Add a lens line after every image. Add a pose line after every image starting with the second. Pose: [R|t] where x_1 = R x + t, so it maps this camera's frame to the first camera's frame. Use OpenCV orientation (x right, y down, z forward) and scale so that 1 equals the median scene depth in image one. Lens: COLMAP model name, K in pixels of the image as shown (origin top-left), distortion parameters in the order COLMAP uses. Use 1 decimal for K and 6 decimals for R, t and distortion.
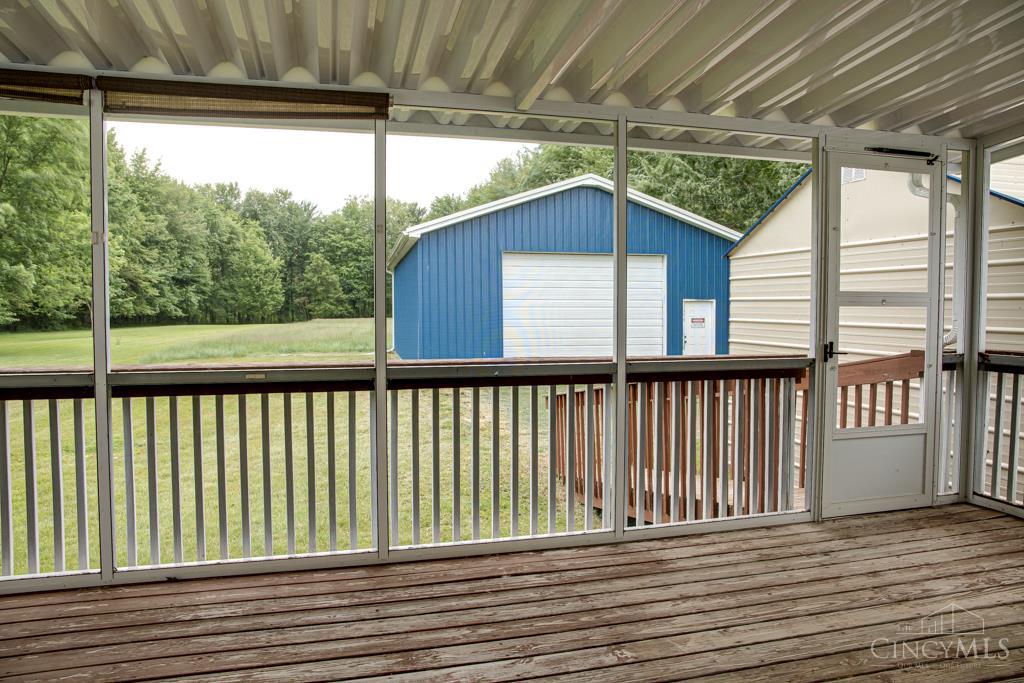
lens RADIAL K [[619.5, 0, 460.2], [0, 619.5, 340.4], [0, 0, 1]] dist [-0.055427, 0.037620]
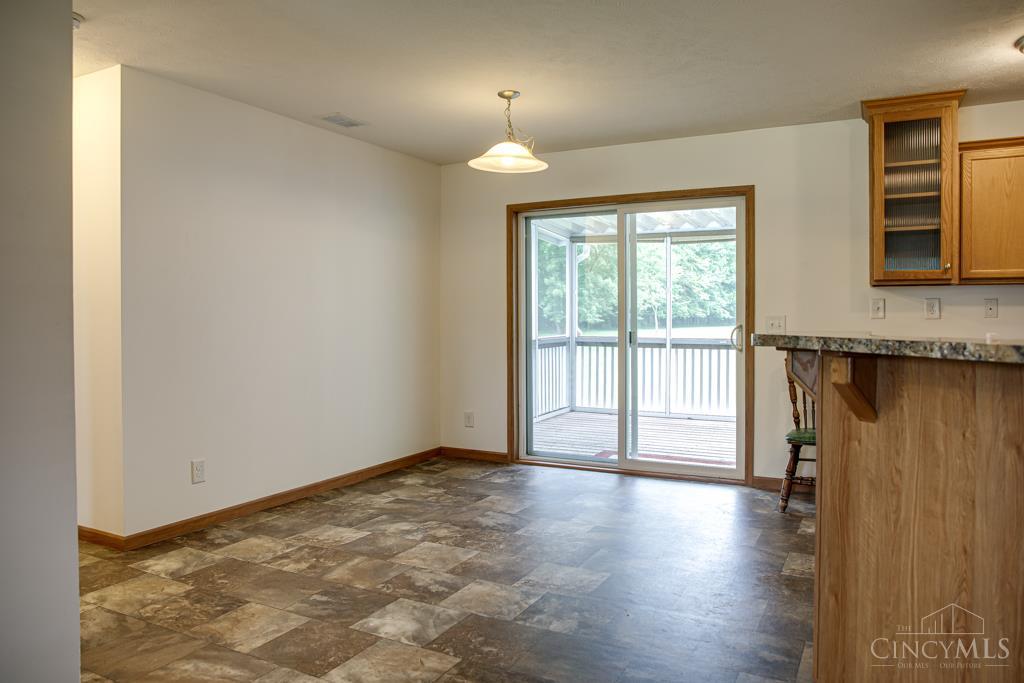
lens RADIAL K [[735.5, 0, 492.2], [0, 735.5, 300.8], [0, 0, 1]] dist [-0.089054, 0.071360]
pose [[0.727441, -0.008975, -0.686112, 0.177713], [-0.035071, 0.998121, -0.050240, 0.012722], [0.685273, 0.060609, 0.725759, -0.315284]]
